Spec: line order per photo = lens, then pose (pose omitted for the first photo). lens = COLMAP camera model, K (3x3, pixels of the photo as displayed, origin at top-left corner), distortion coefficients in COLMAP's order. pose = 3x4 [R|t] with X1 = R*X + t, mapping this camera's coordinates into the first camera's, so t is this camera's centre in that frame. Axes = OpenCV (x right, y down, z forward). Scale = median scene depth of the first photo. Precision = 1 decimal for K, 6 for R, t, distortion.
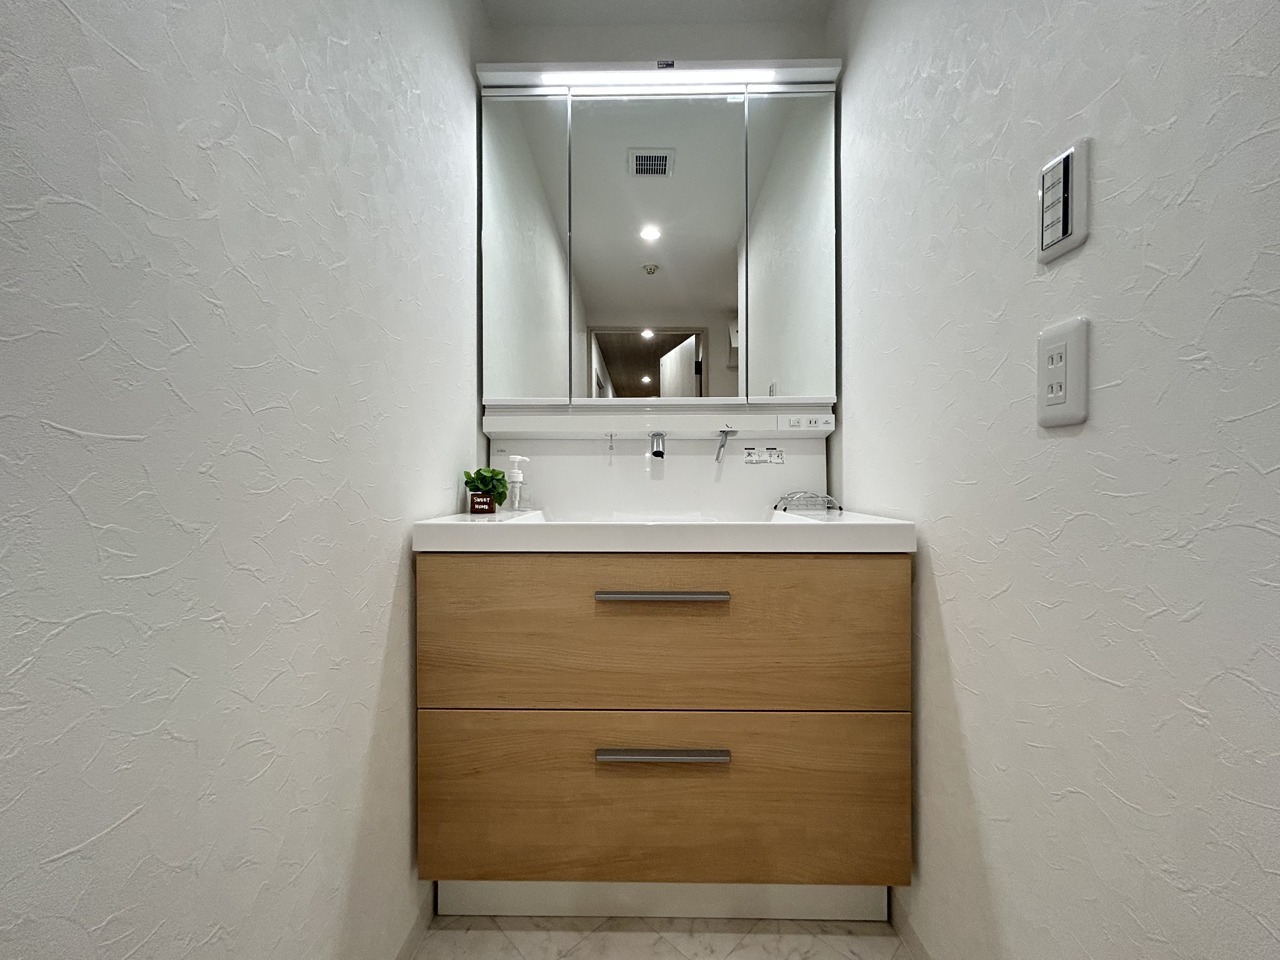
lens RADIAL K [[516.9, 0, 637.0], [0, 516.9, 480.0], [0, 0, 1]] dist [0.000092, 0.000797]
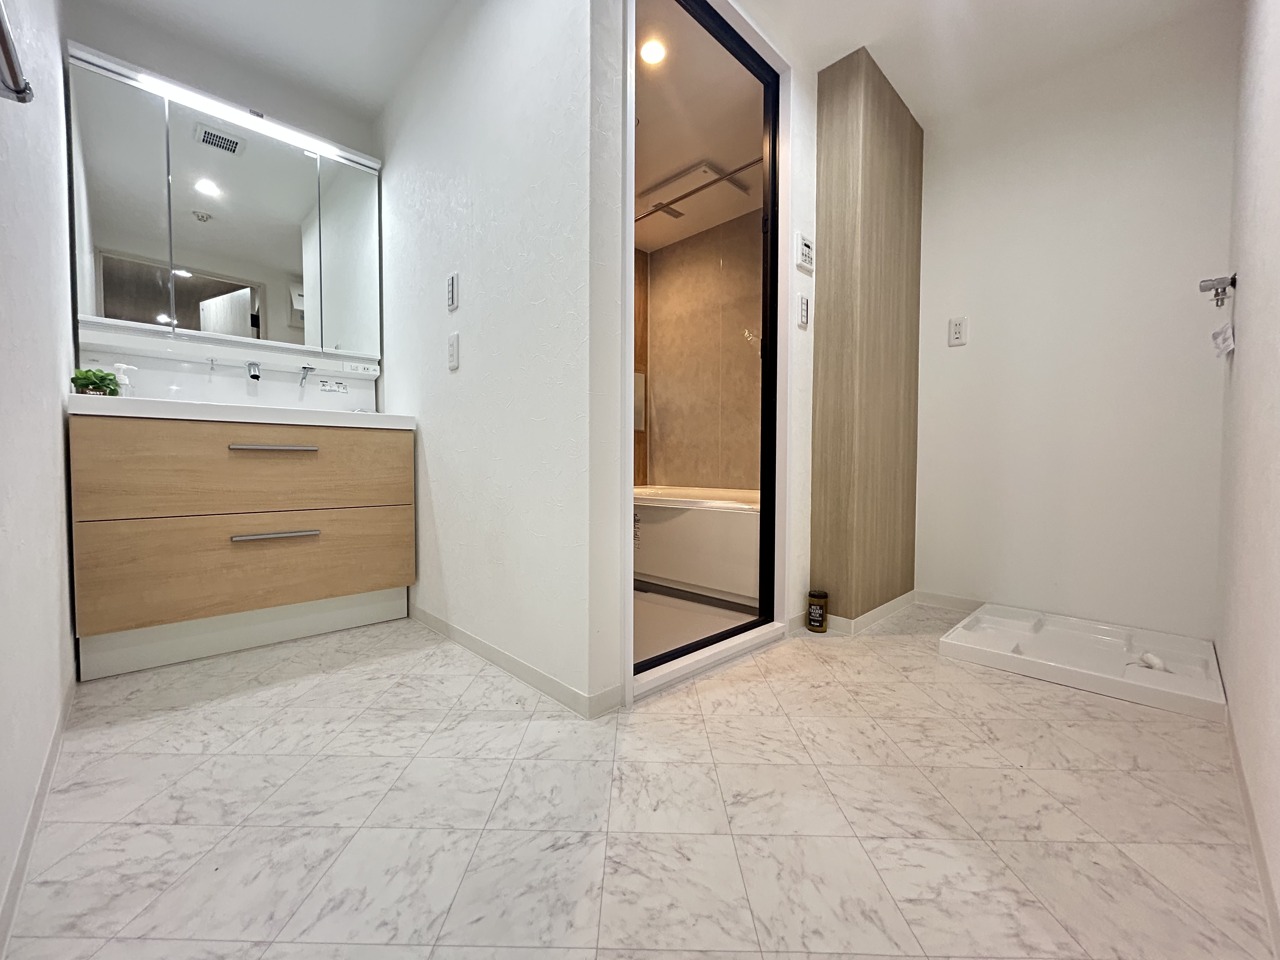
lens RADIAL K [[516.9, 0, 637.0], [0, 516.9, 480.0], [0, 0, 1]] dist [0.000092, 0.000797]
pose [[0.703953, -0.019308, 0.709984, -0.250727], [-0.003656, 0.999519, 0.030807, 0.199743], [-0.710237, -0.024282, 0.703543, -0.848178]]
